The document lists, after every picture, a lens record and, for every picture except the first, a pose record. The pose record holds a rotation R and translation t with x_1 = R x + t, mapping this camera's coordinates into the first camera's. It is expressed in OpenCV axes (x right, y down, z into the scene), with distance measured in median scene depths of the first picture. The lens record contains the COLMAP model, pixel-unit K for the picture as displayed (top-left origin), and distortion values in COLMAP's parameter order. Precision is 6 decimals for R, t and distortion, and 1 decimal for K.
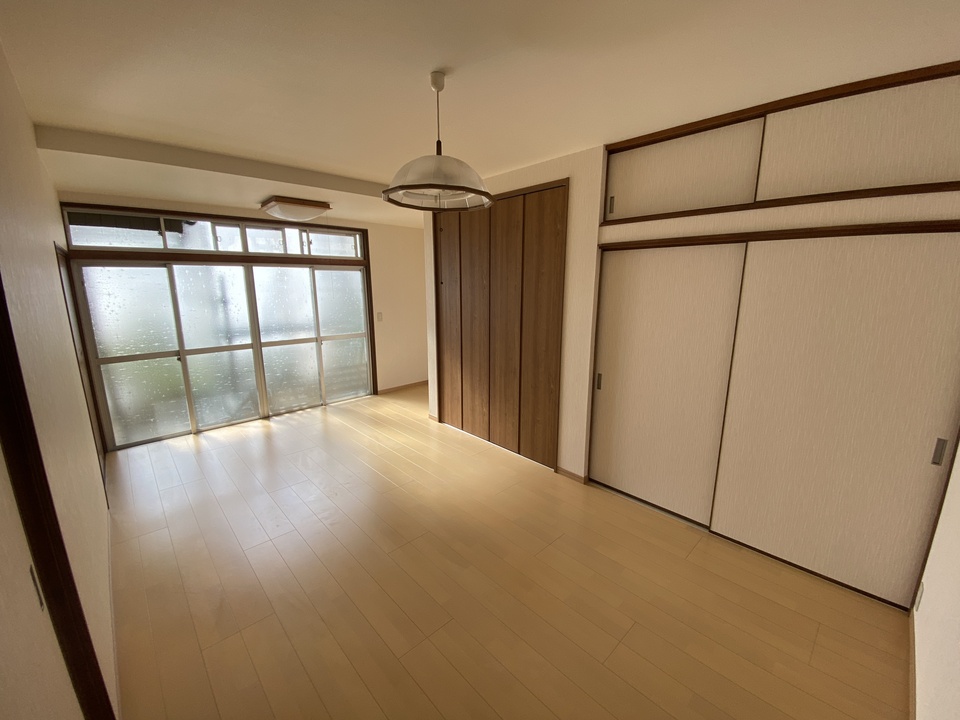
lens RADIAL K [[387.5, 0, 476.5], [0, 387.5, 360.2], [0, 0, 1]] dist [0.019581, -0.022705]
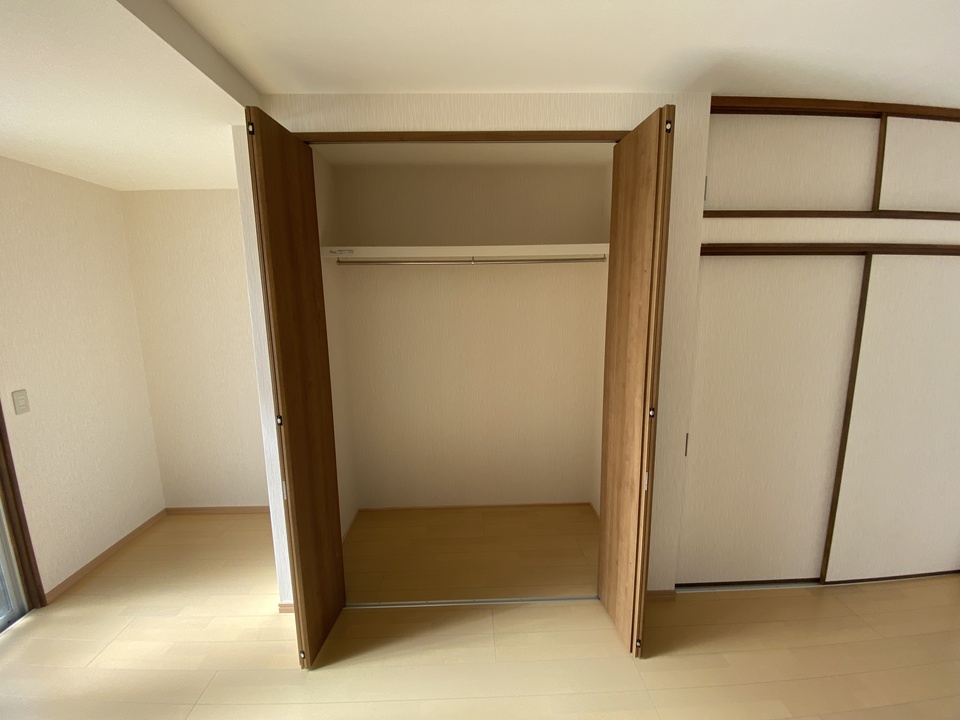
lens RADIAL K [[391.9, 0, 476.9], [0, 391.9, 357.7], [0, 0, 1]] dist [0.025428, -0.023017]
pose [[0.662059, -0.129440, 0.738189, -0.559424], [0.160876, 0.986557, 0.028706, -0.234572], [-0.731981, 0.099752, 0.673983, 1.041482]]
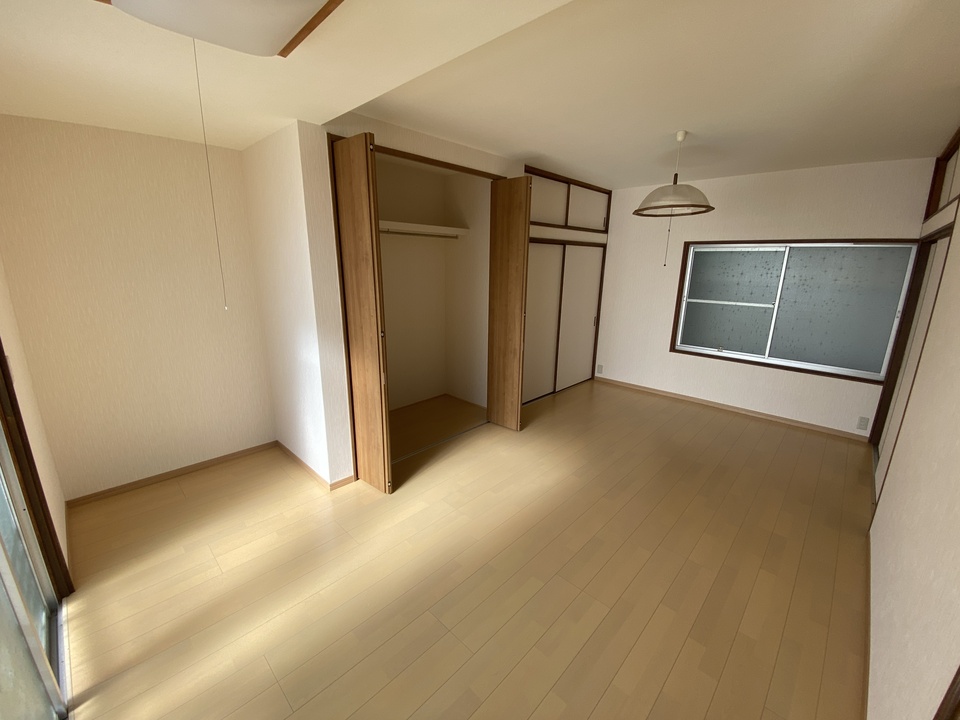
lens RADIAL K [[387.5, 0, 476.5], [0, 387.5, 360.2], [0, 0, 1]] dist [0.019581, -0.022705]
pose [[-0.049637, -0.252476, 0.966329, -1.381409], [0.179002, 0.949607, 0.257301, -0.326209], [-0.982596, 0.185746, -0.001942, 1.528808]]
